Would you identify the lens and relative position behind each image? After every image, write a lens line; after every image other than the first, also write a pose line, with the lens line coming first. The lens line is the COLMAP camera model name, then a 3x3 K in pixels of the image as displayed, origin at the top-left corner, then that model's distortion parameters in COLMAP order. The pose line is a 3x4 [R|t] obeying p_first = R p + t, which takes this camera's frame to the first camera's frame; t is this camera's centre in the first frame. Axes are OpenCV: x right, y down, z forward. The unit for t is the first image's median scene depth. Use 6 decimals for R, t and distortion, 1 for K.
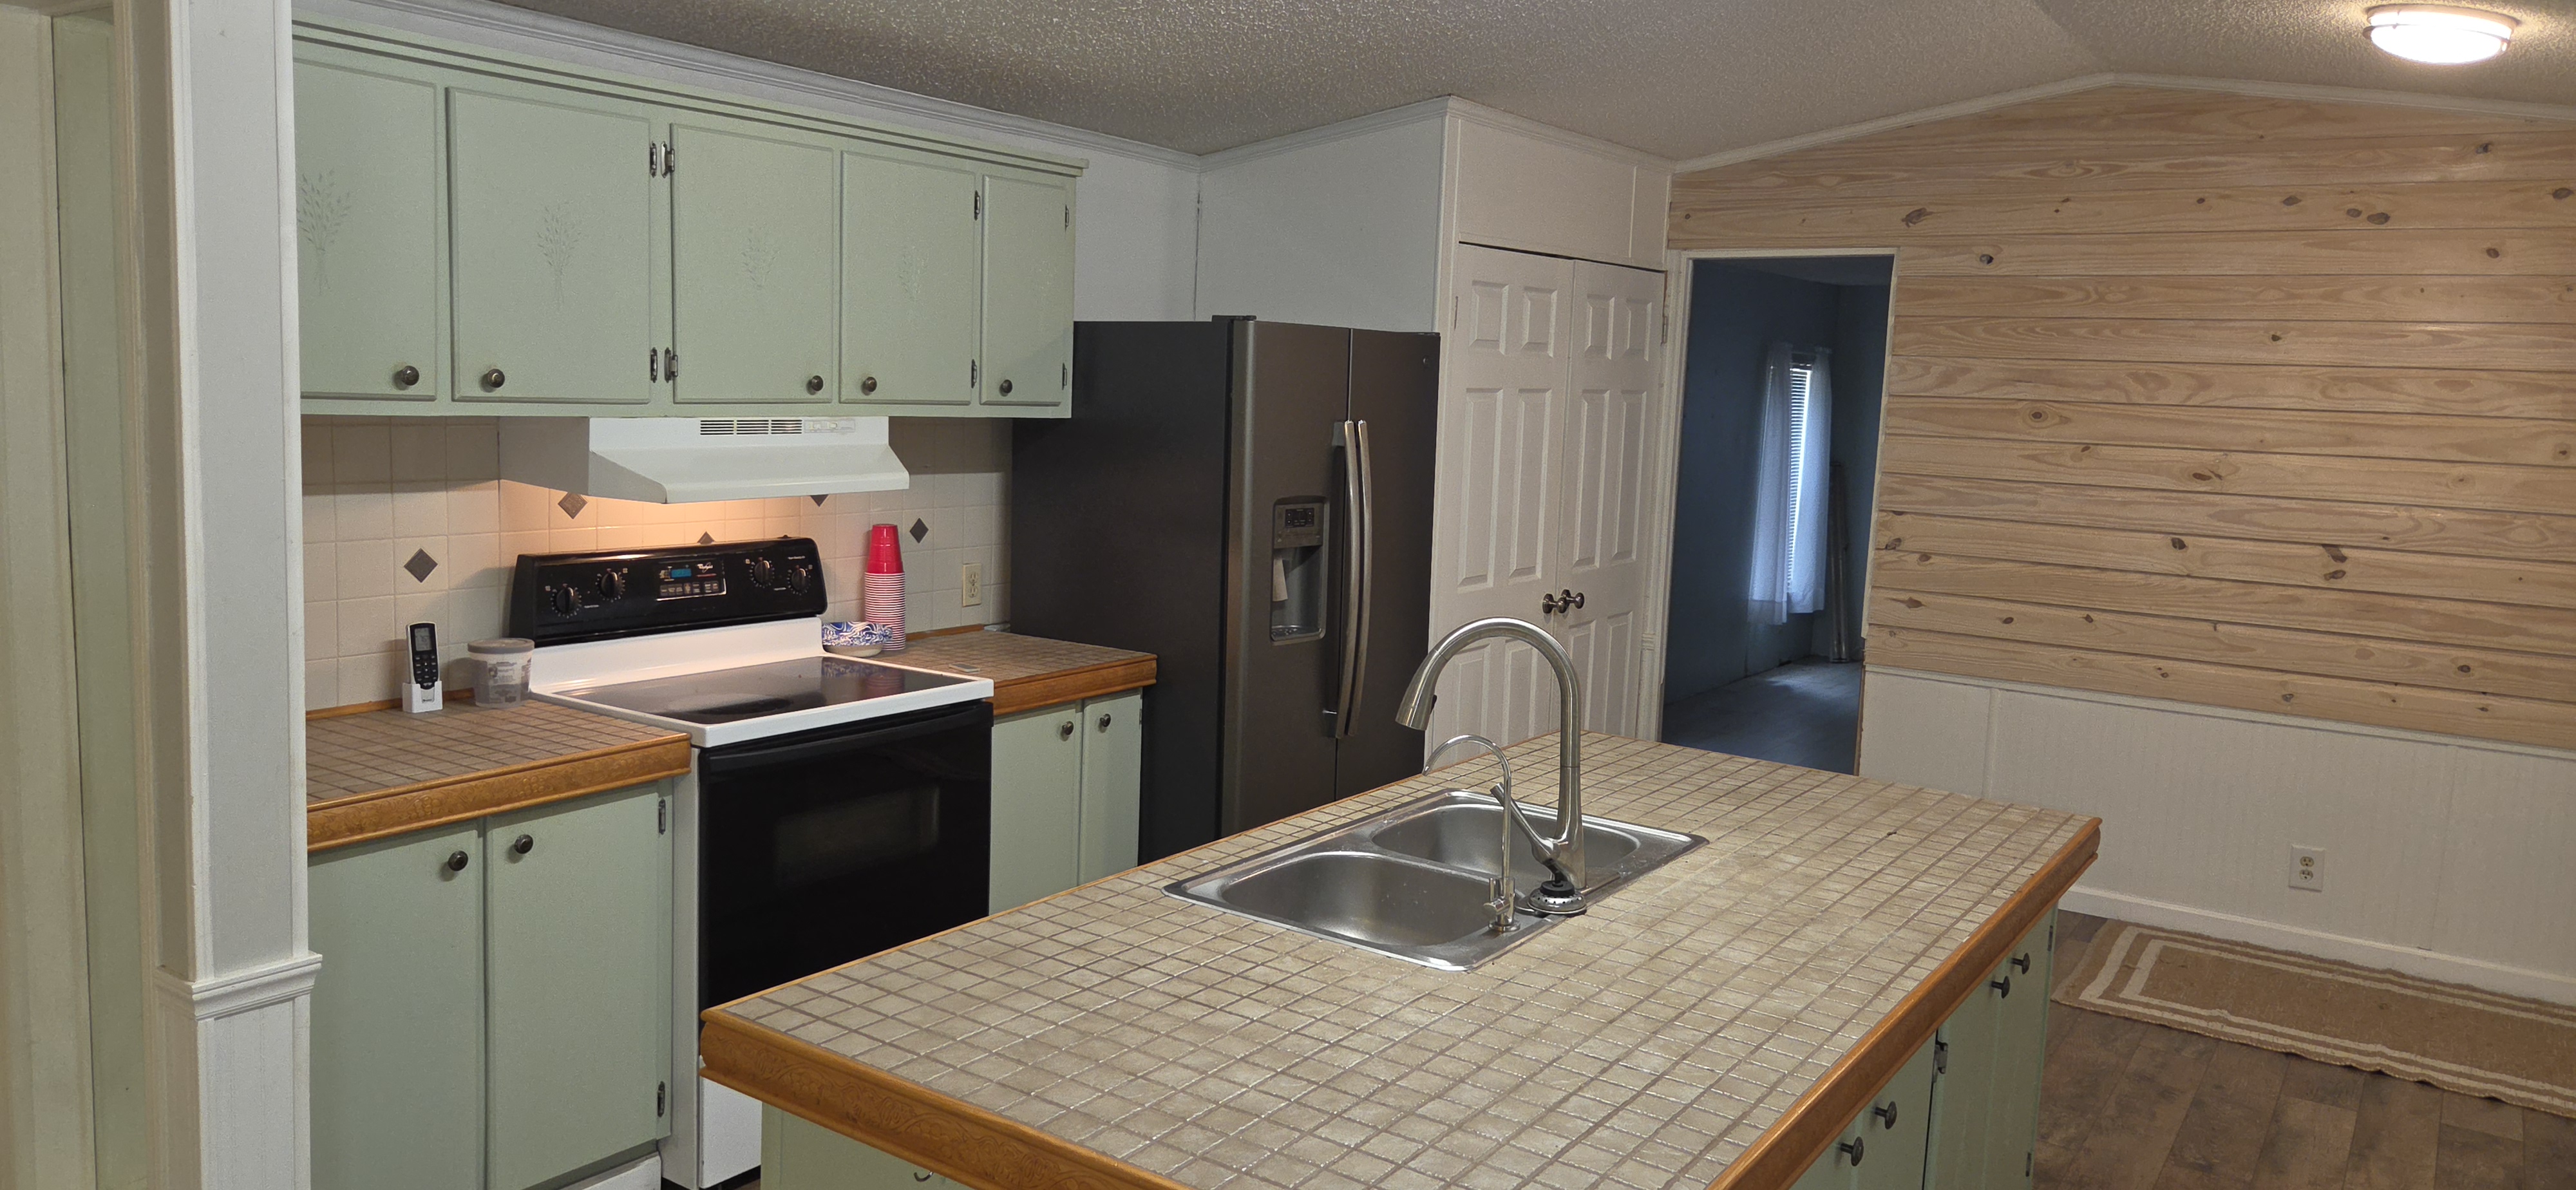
lens RADIAL K [[1706.5, 0, 1286.9], [0, 1706.5, 587.2], [0, 0, 1]] dist [0.026053, -0.009829]
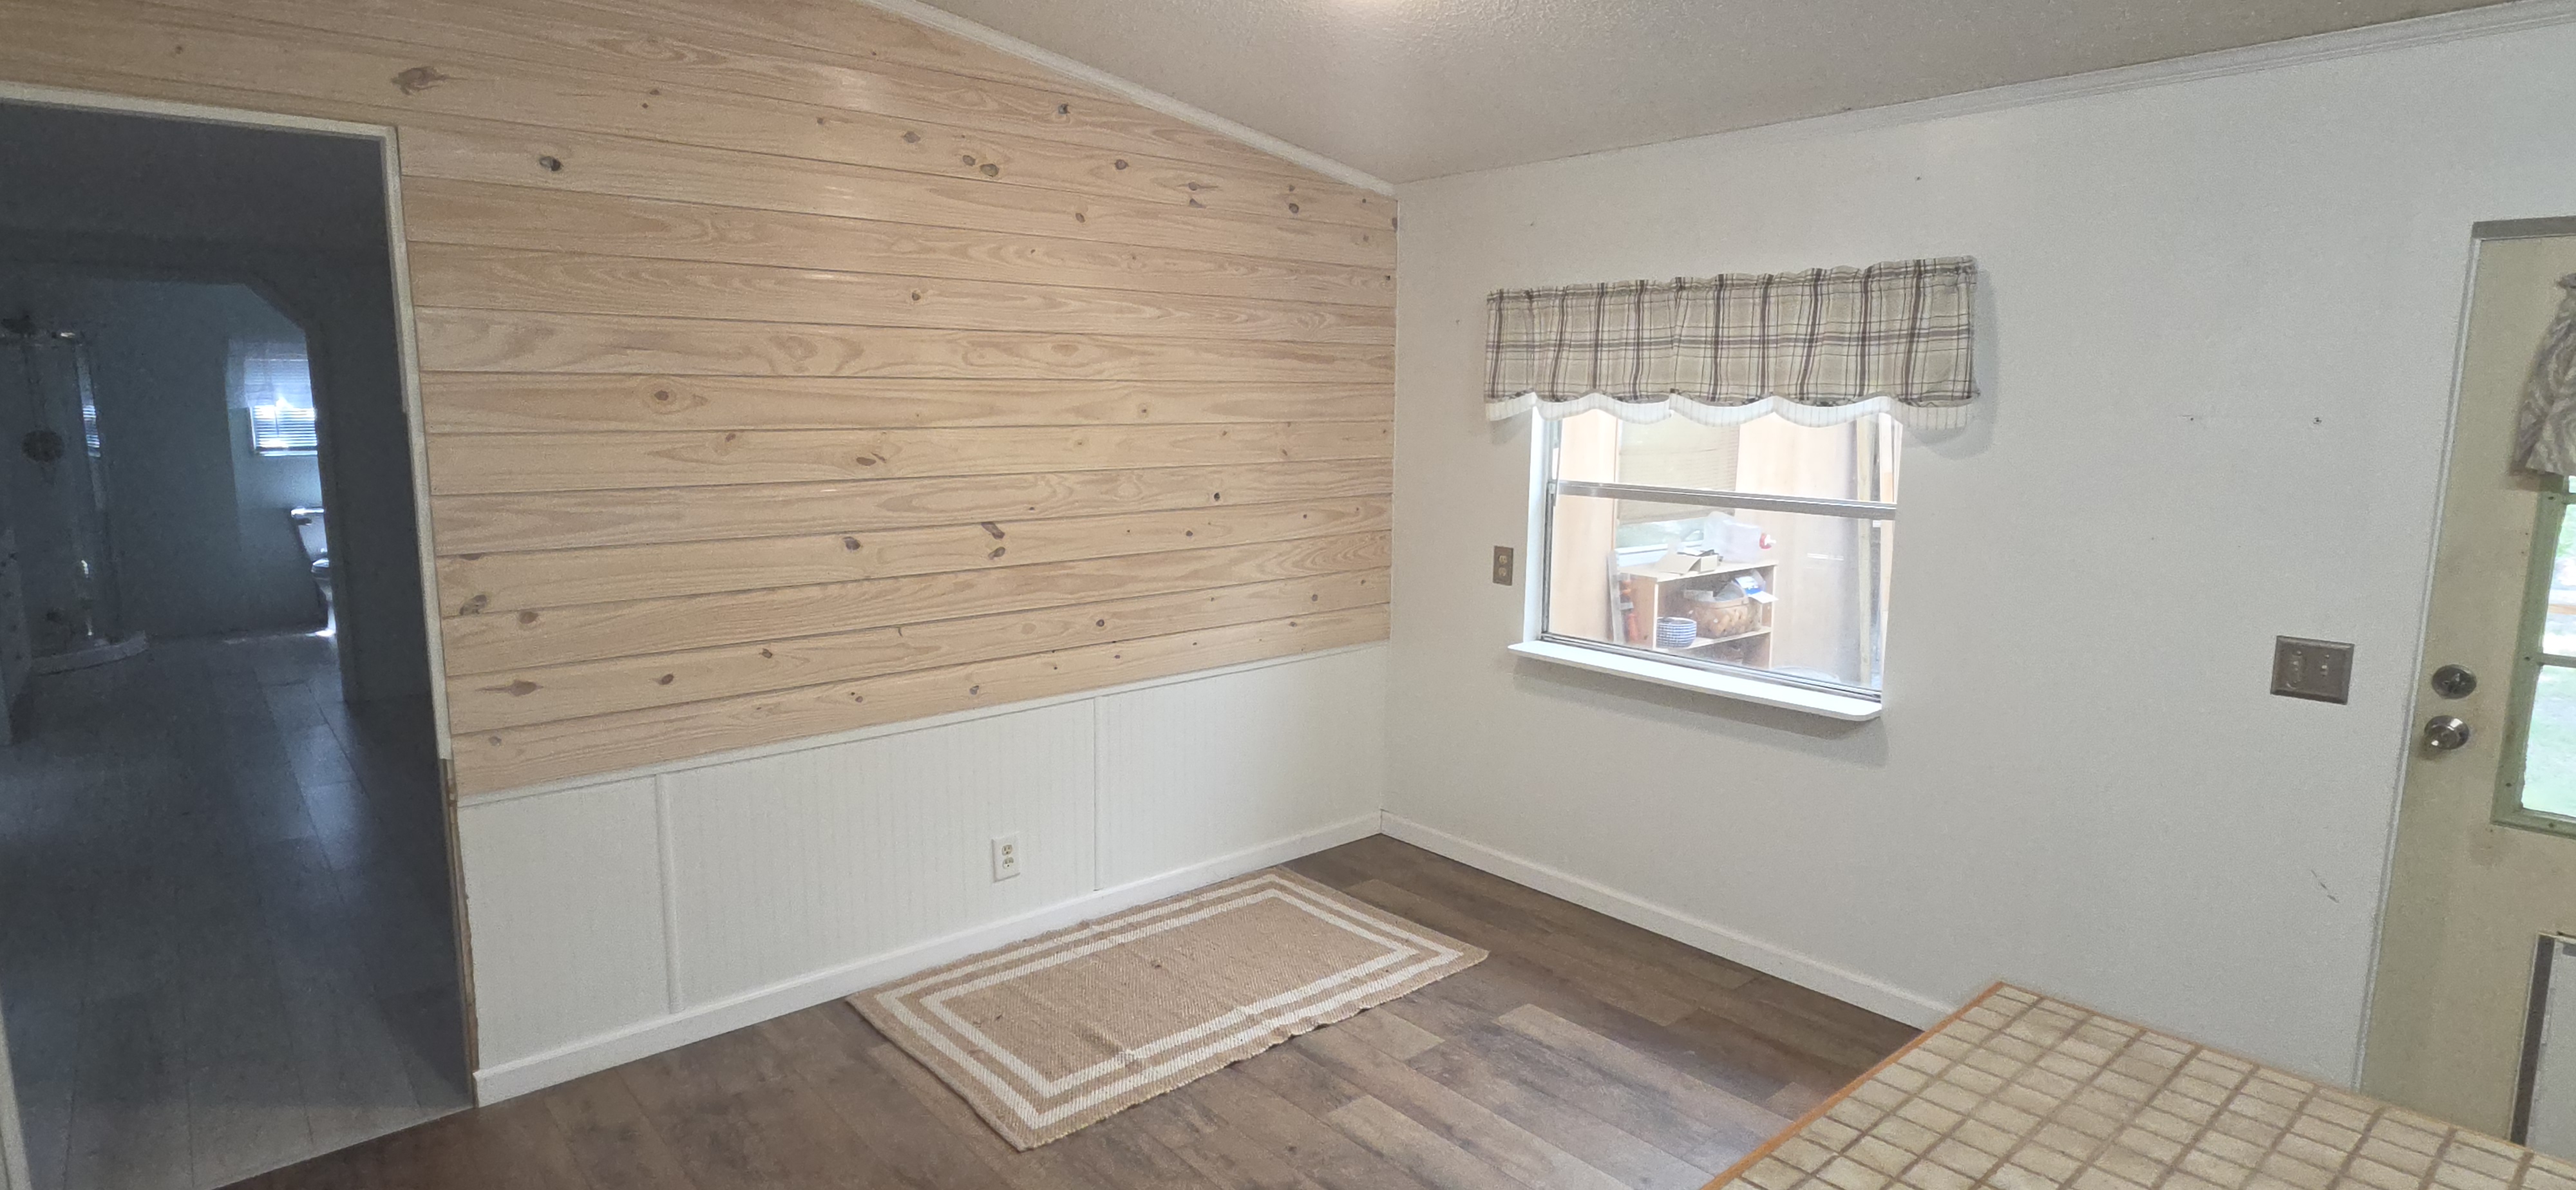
lens RADIAL K [[1310.5, 0, 1309.2], [0, 1310.5, 590.2], [0, 0, 1]] dist [0.000413, 0.001433]
pose [[0.251141, -0.181463, 0.950789, -0.035650], [0.123143, 0.980278, 0.154564, -0.075100], [-0.960085, 0.078265, 0.268534, 0.625624]]
